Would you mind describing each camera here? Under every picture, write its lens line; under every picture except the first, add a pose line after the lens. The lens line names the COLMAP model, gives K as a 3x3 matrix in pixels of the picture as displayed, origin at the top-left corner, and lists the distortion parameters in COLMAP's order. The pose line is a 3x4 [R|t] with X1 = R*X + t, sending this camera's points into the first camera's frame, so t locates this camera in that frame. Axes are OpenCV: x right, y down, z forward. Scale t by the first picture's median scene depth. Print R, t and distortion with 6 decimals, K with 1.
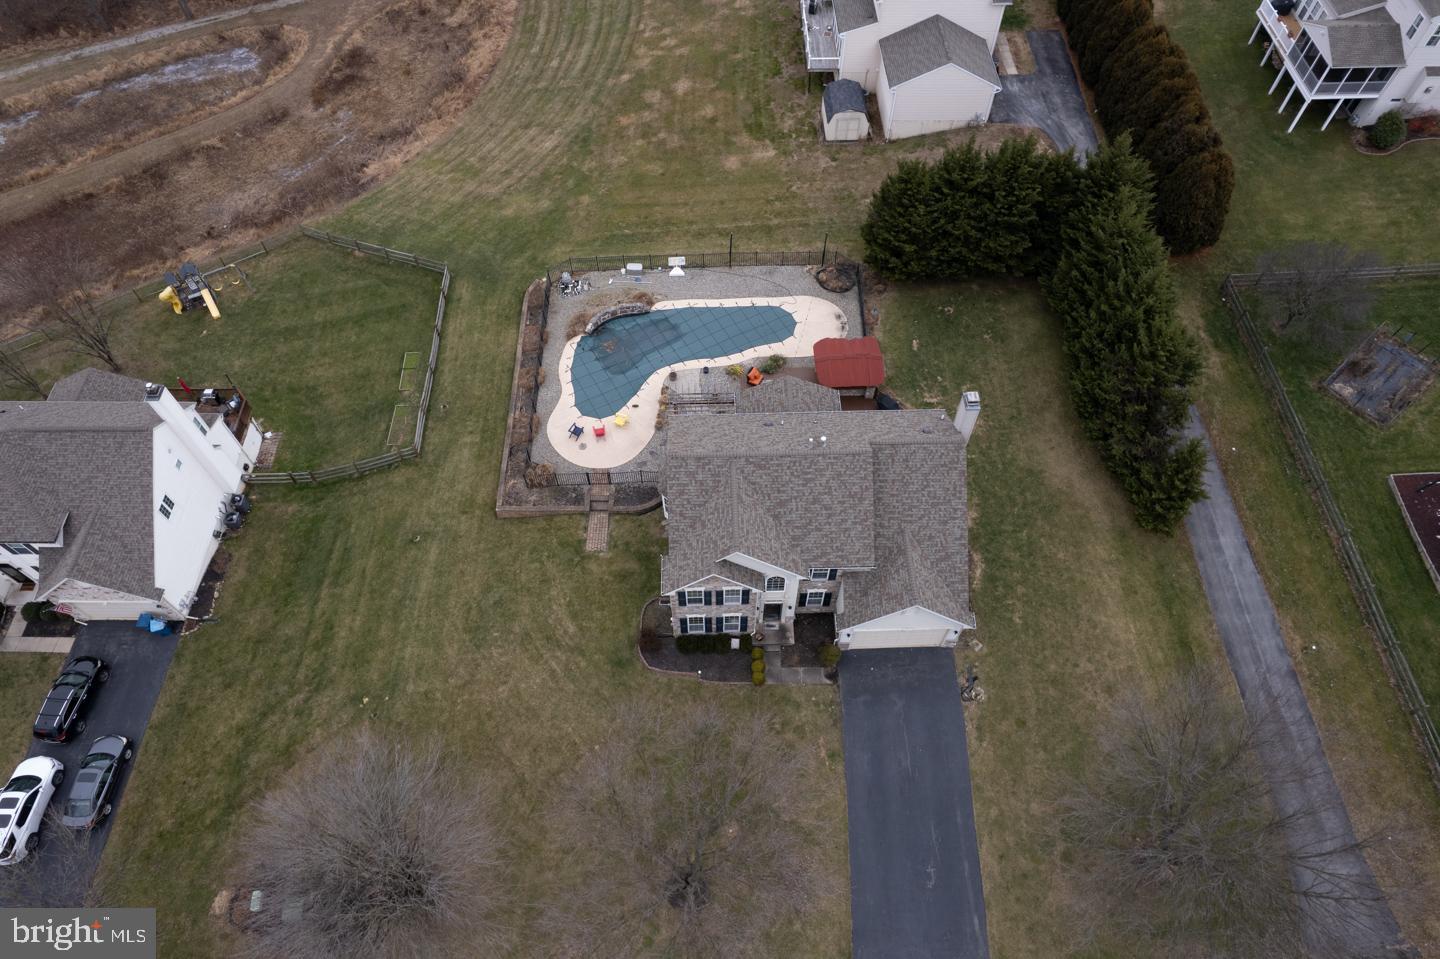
lens RADIAL K [[923.9, 0, 721.9], [0, 923.9, 484.7], [0, 0, 1]] dist [-0.075087, 0.068640]
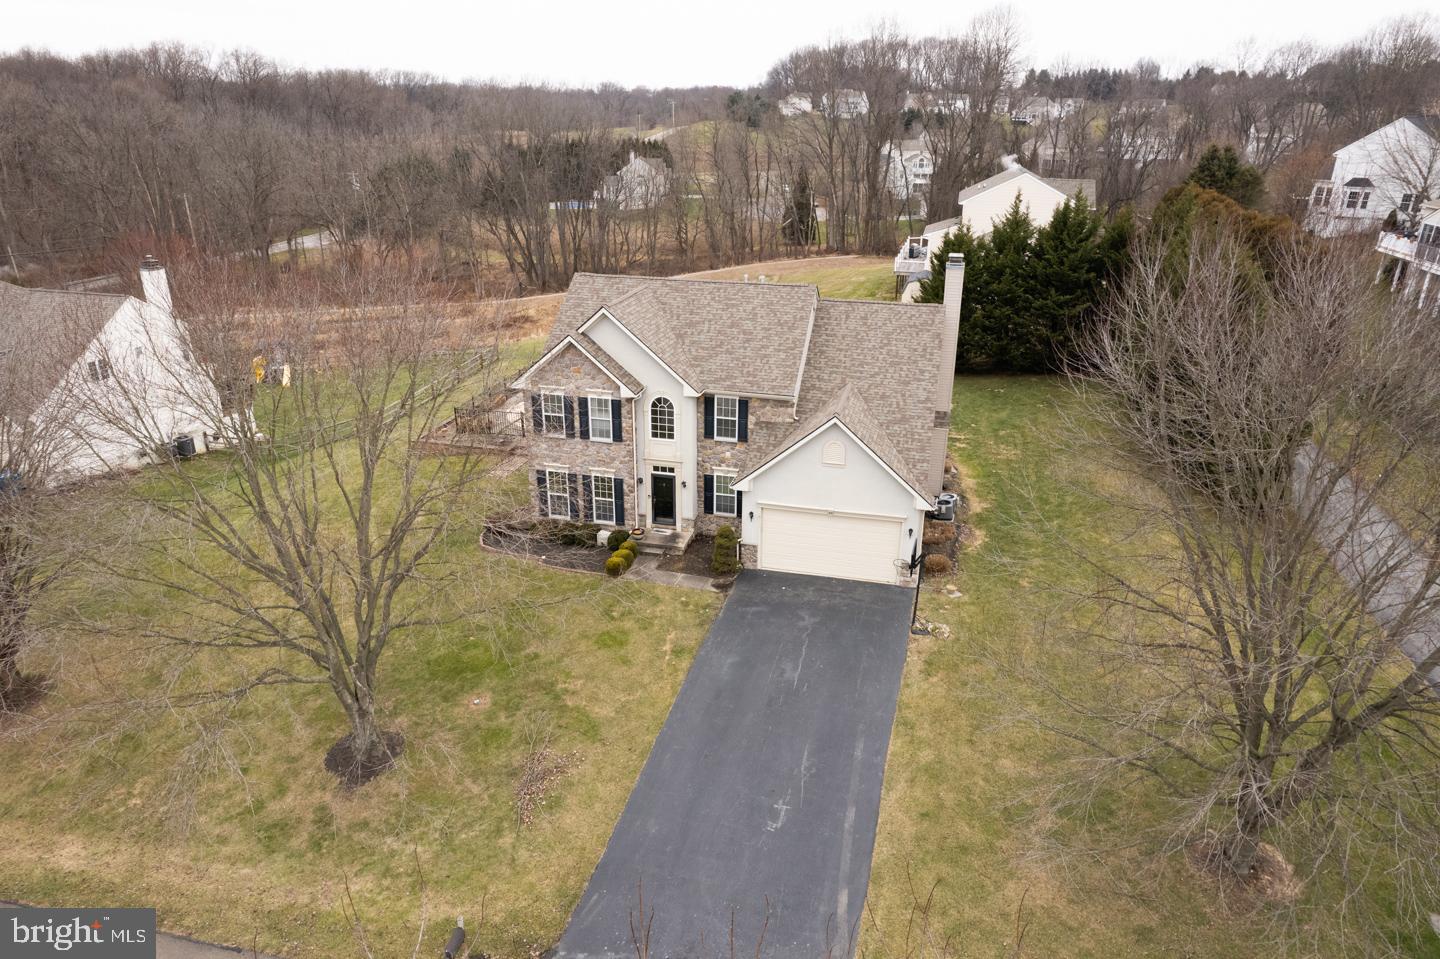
lens RADIAL K [[924.7, 0, 721.3], [0, 924.7, 481.1], [0, 0, 1]] dist [-0.062765, 0.049721]
pose [[0.963271, 0.106918, -0.246329, 0.254842], [-0.229793, 0.802833, -0.550140, 0.475650], [0.138941, 0.586539, 0.797915, 0.387129]]
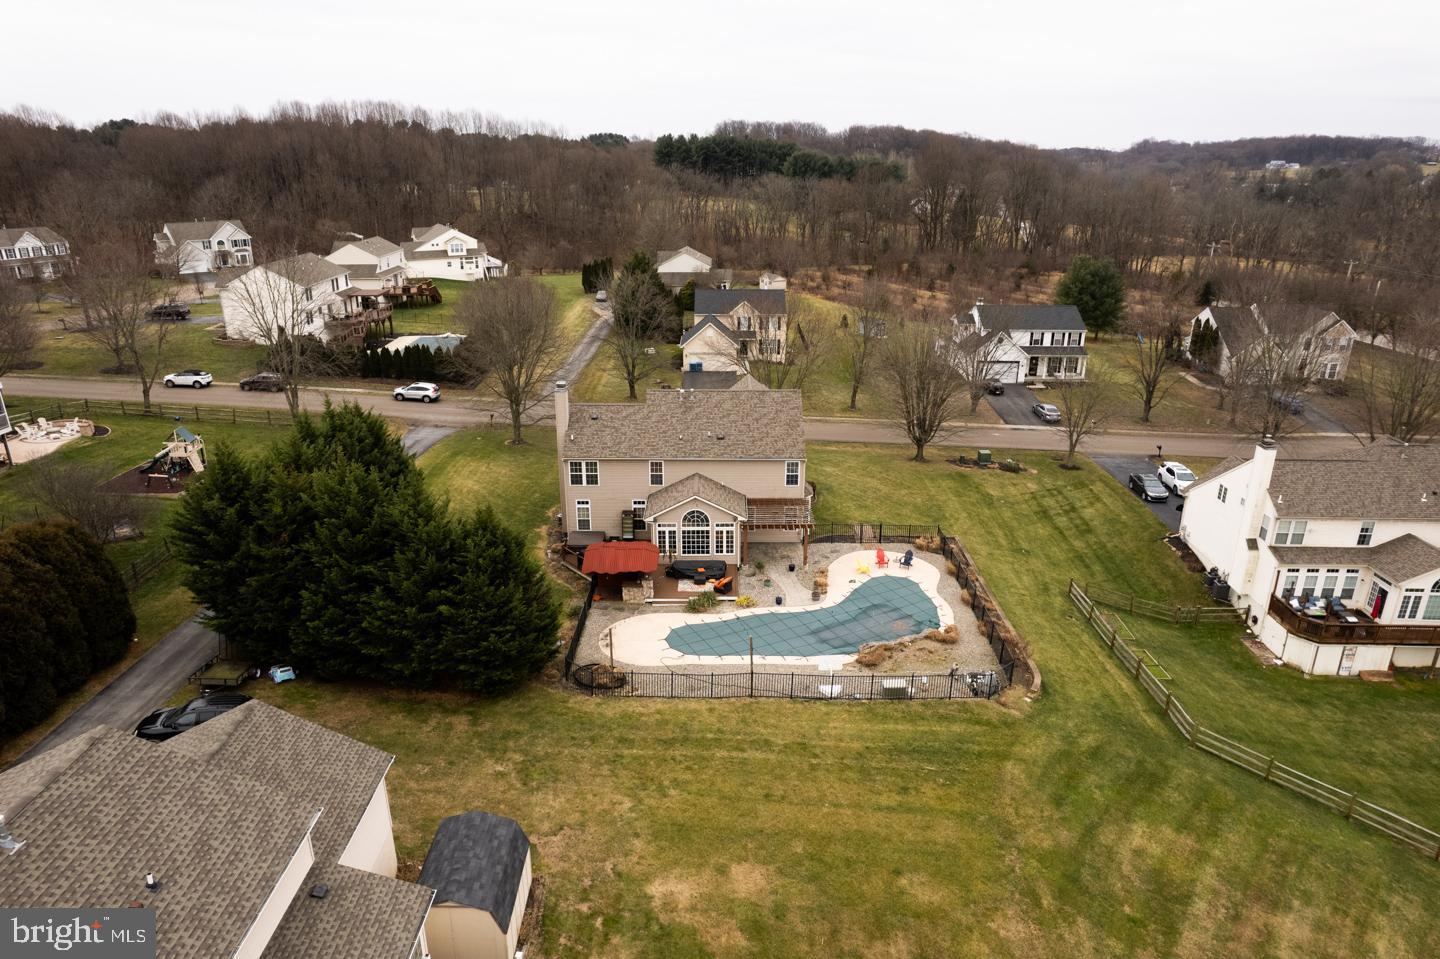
lens RADIAL K [[924.2, 0, 720.0], [0, 924.2, 479.5], [0, 0, 1]] dist [-0.046918, -0.000693]
pose [[-0.999731, -0.009870, 0.021002, 0.023404], [0.018296, 0.221483, 0.974993, -1.120274], [-0.014275, 0.975114, -0.221243, 1.215874]]
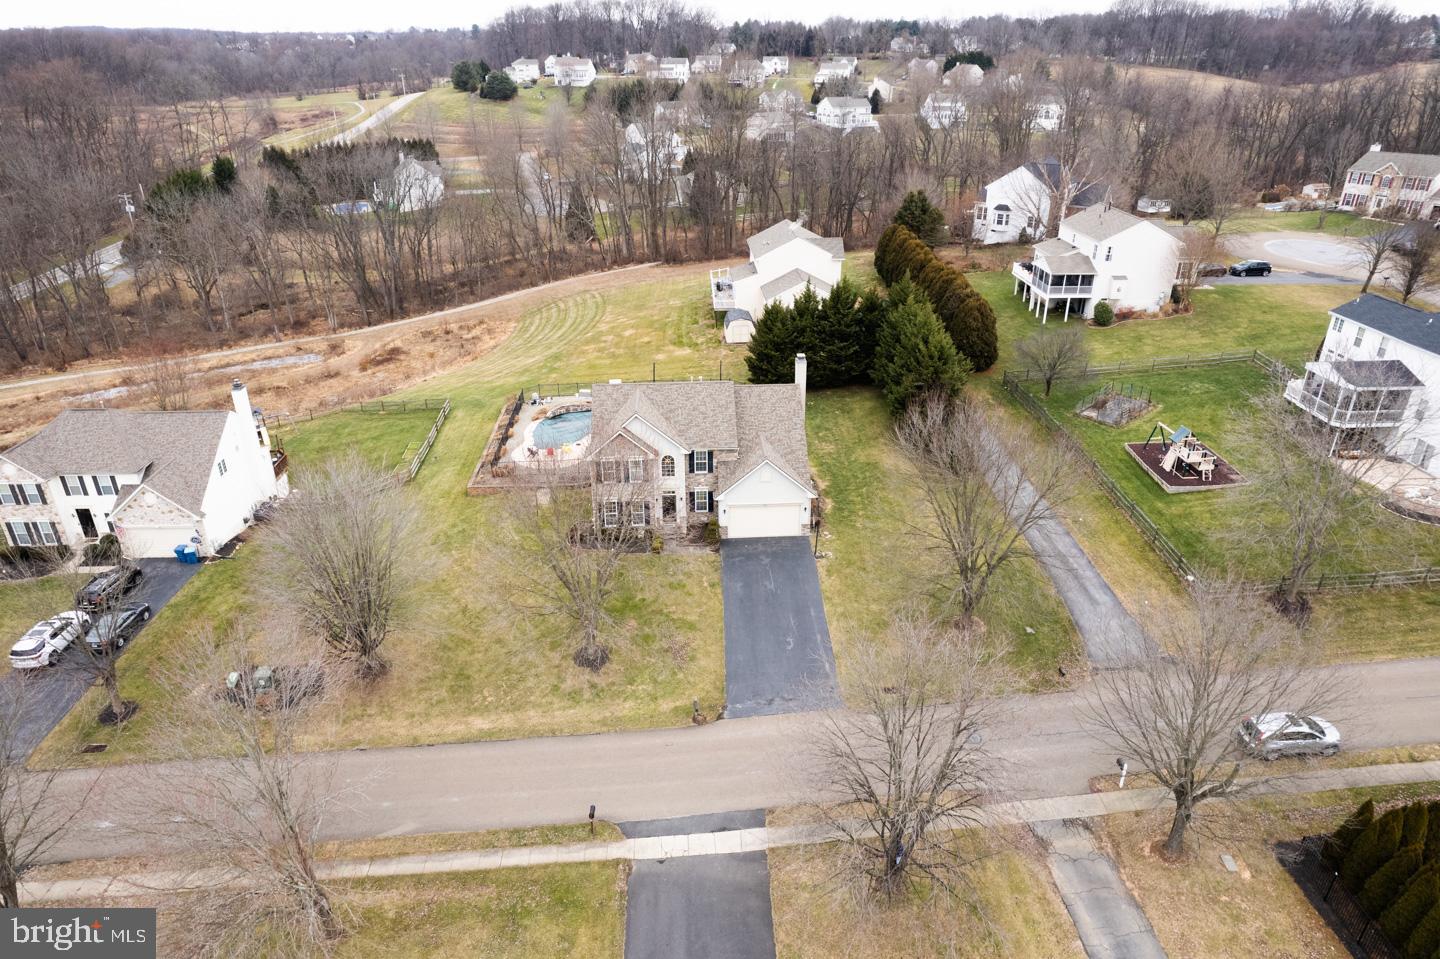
lens RADIAL K [[923.9, 0, 721.9], [0, 923.9, 484.7], [0, 0, 1]] dist [-0.075087, 0.068640]
pose [[0.999610, -0.014463, 0.023881, 0.092094], [0.024757, 0.854564, -0.518756, 0.739630], [-0.012905, 0.519145, 0.854589, -0.143450]]
